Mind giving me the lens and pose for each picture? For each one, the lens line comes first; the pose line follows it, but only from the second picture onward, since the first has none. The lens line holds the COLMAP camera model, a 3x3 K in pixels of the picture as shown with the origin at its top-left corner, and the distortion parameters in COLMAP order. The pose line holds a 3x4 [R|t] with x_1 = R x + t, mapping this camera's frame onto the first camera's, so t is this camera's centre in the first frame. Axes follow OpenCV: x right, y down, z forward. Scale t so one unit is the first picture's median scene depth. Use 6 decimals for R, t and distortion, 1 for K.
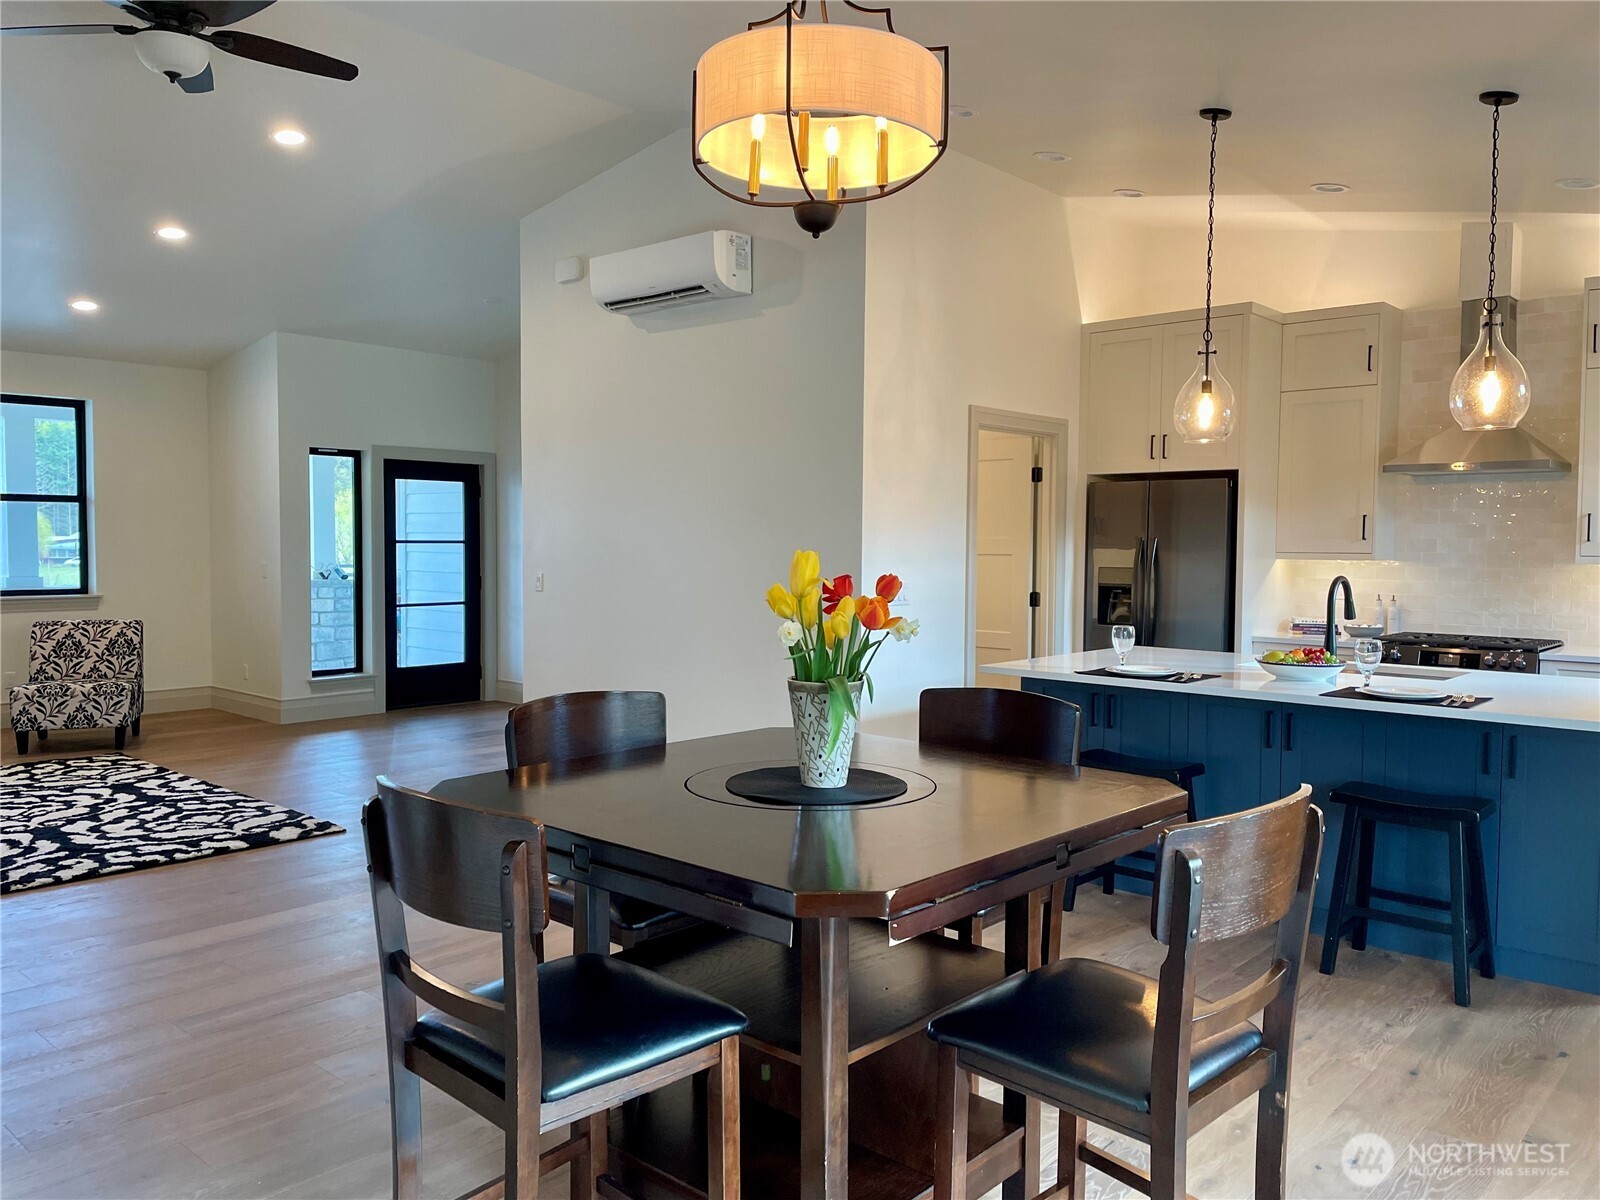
lens RADIAL K [[1215.3, 0, 793.2], [0, 1215.3, 590.0], [0, 0, 1]] dist [0.082442, -0.101827]
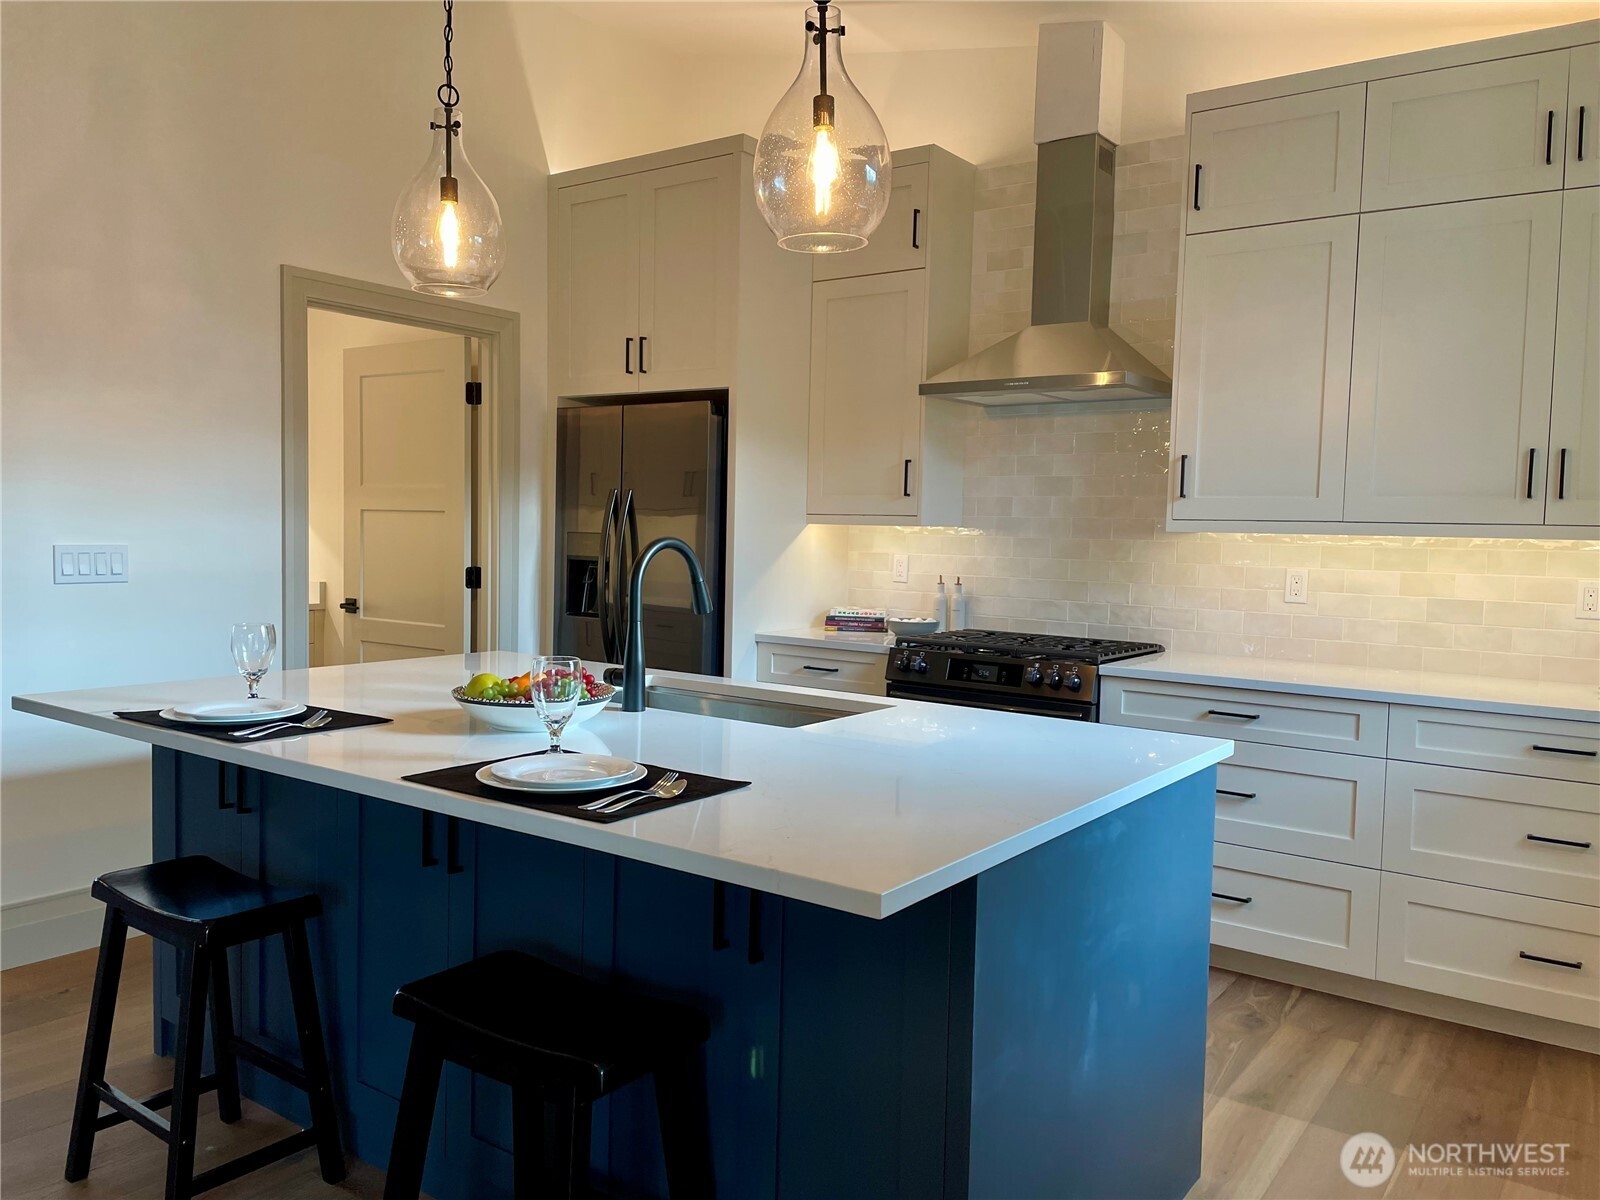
lens RADIAL K [[1215.3, 0, 792.0], [0, 1215.3, 606.4], [0, 0, 1]] dist [0.082442, -0.101827]
pose [[0.994794, 0.009352, 0.101472, 0.324593], [-0.012088, 0.999579, 0.026386, 0.003805], [-0.101183, -0.027475, 0.994488, 0.319831]]
